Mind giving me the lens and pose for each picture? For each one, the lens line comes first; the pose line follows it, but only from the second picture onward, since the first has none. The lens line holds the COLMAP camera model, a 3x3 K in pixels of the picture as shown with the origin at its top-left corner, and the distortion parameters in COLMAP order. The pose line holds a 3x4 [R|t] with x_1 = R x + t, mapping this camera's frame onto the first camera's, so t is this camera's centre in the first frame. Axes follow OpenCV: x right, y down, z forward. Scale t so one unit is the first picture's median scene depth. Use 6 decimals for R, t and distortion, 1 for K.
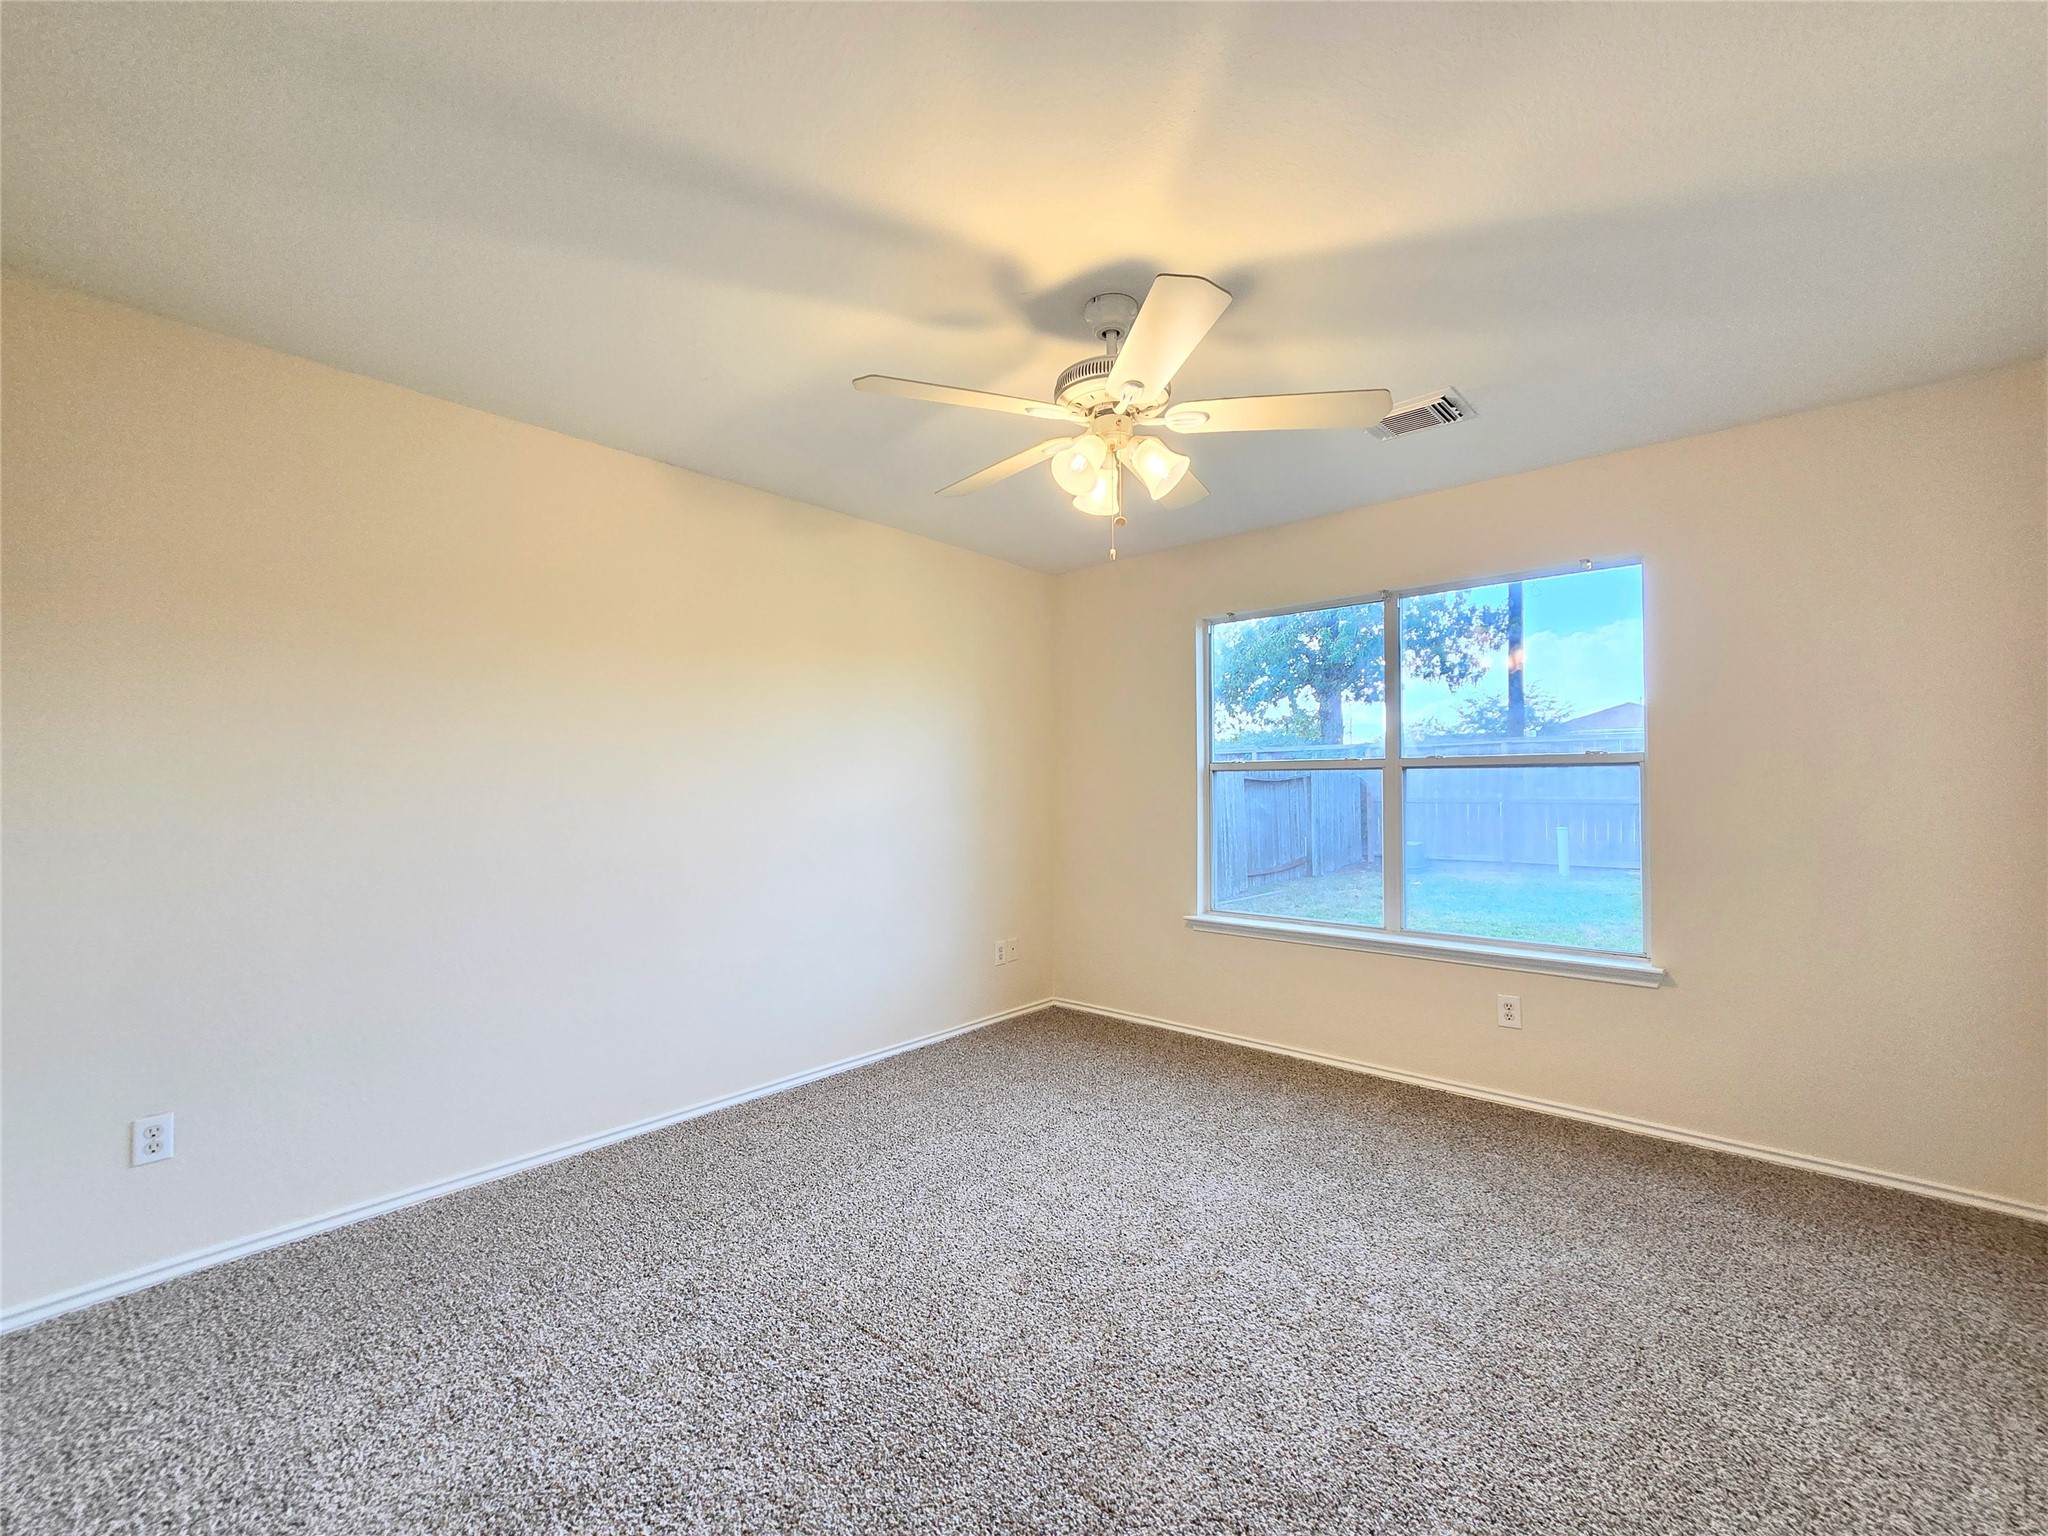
lens RADIAL K [[854.9, 0, 1014.1], [0, 854.9, 774.9], [0, 0, 1]] dist [-0.002499, 0.000990]
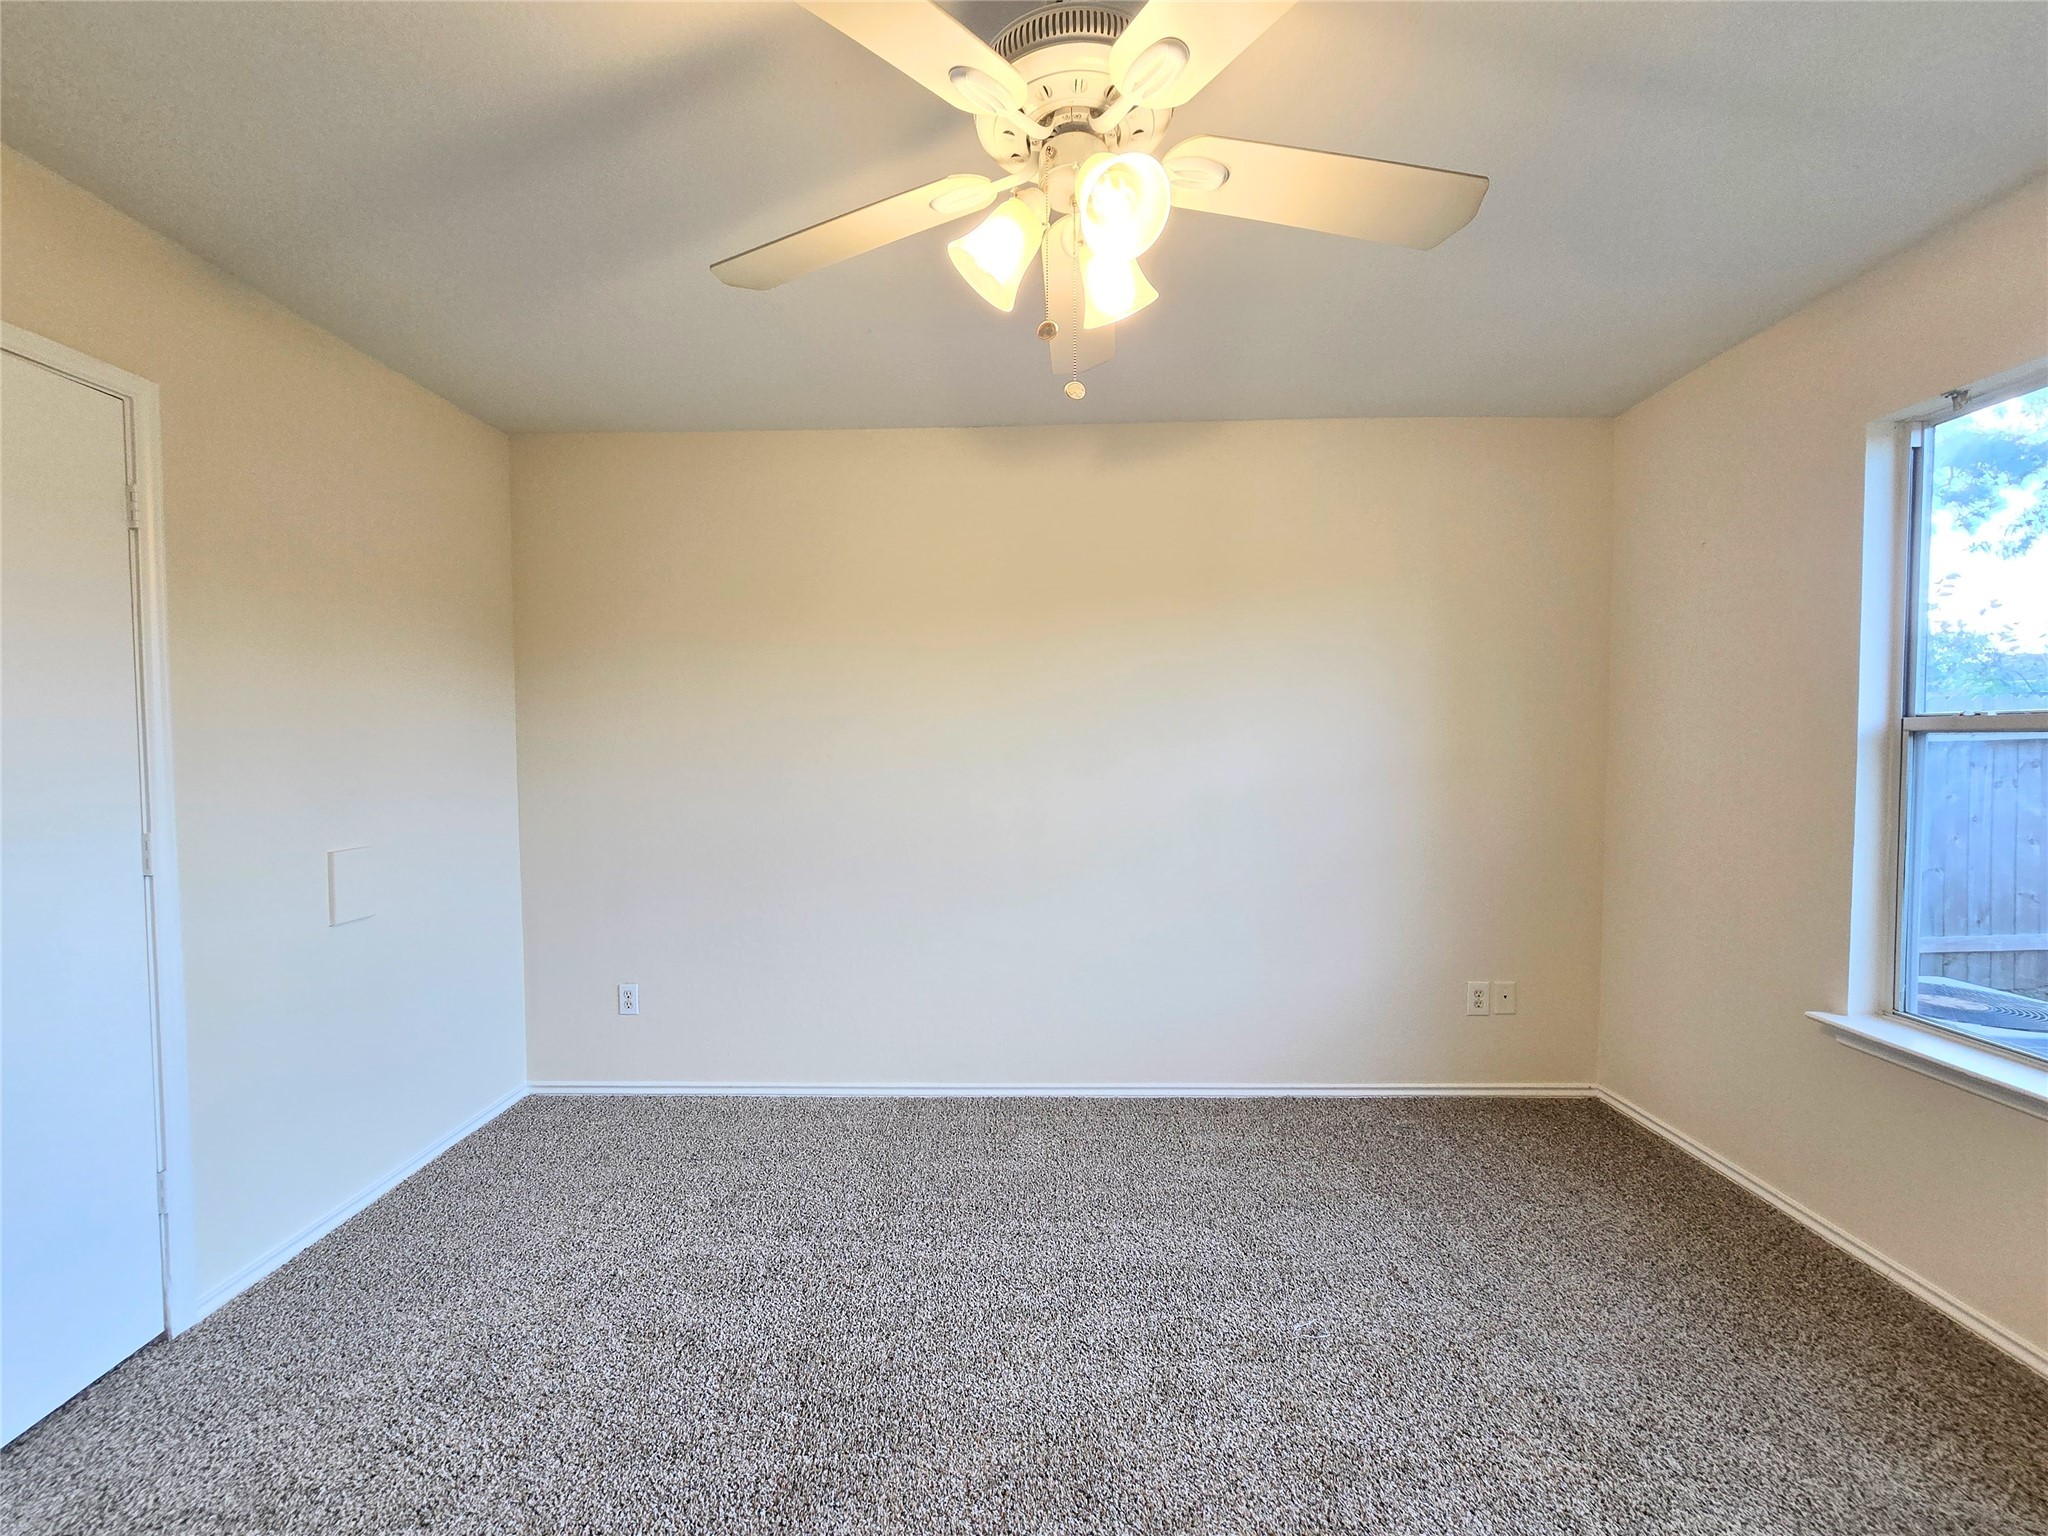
lens RADIAL K [[854.9, 0, 1014.1], [0, 854.9, 774.9], [0, 0, 1]] dist [-0.002499, 0.000990]
pose [[0.640993, 0.030391, -0.766945, 0.323068], [0.017928, 0.998350, 0.054545, -0.018931], [0.767337, -0.048713, 0.639391, 0.342495]]
